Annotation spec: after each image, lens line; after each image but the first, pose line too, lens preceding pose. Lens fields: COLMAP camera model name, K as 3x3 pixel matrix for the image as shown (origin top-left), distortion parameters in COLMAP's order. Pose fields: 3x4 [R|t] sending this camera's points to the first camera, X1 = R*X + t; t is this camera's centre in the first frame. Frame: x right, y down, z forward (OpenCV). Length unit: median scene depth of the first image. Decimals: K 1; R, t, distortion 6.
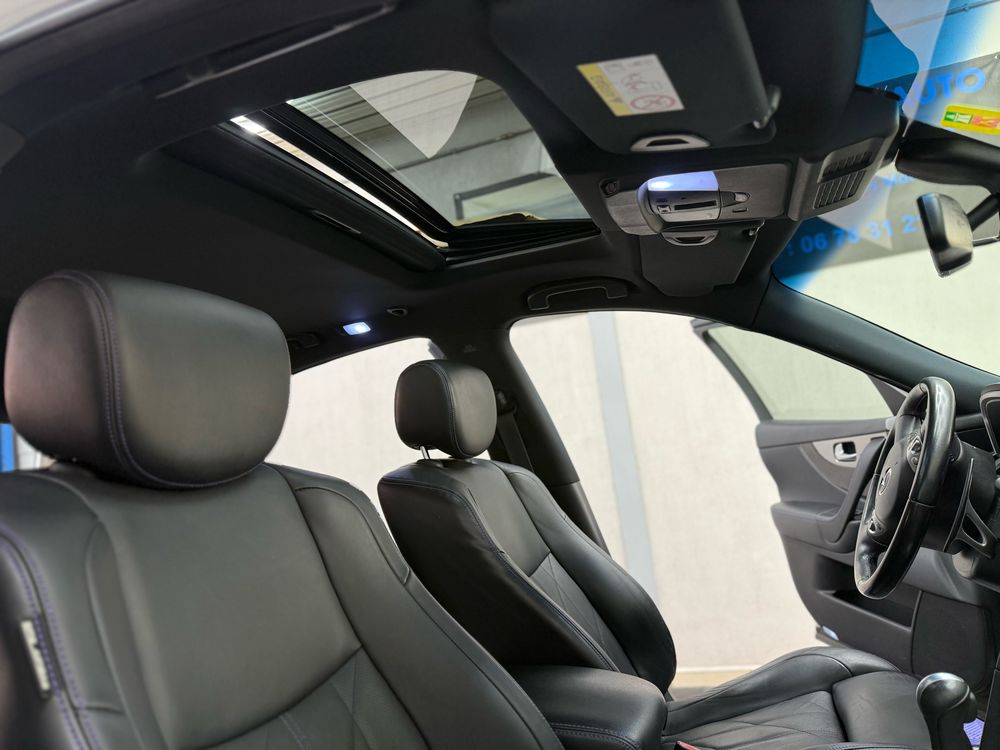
lens RADIAL K [[731.4, 0, 500.5], [0, 731.4, 359.9], [0, 0, 1]] dist [0.028863, -0.000709]
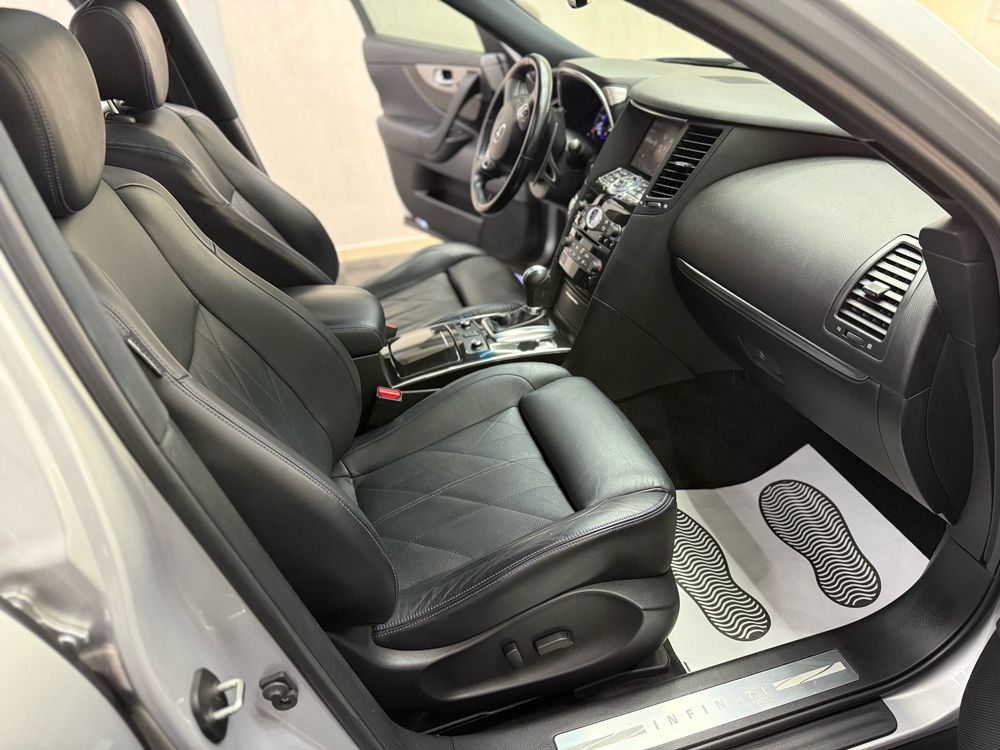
lens RADIAL K [[697.3, 0, 500.0], [0, 697.3, 375.0], [0, 0, 1]] dist [-0.002264, -0.000881]
pose [[0.845961, -0.191219, 0.497780, -0.179452], [-0.115035, 0.846070, 0.520511, -0.107920], [-0.520688, -0.497595, 0.693746, -0.118150]]
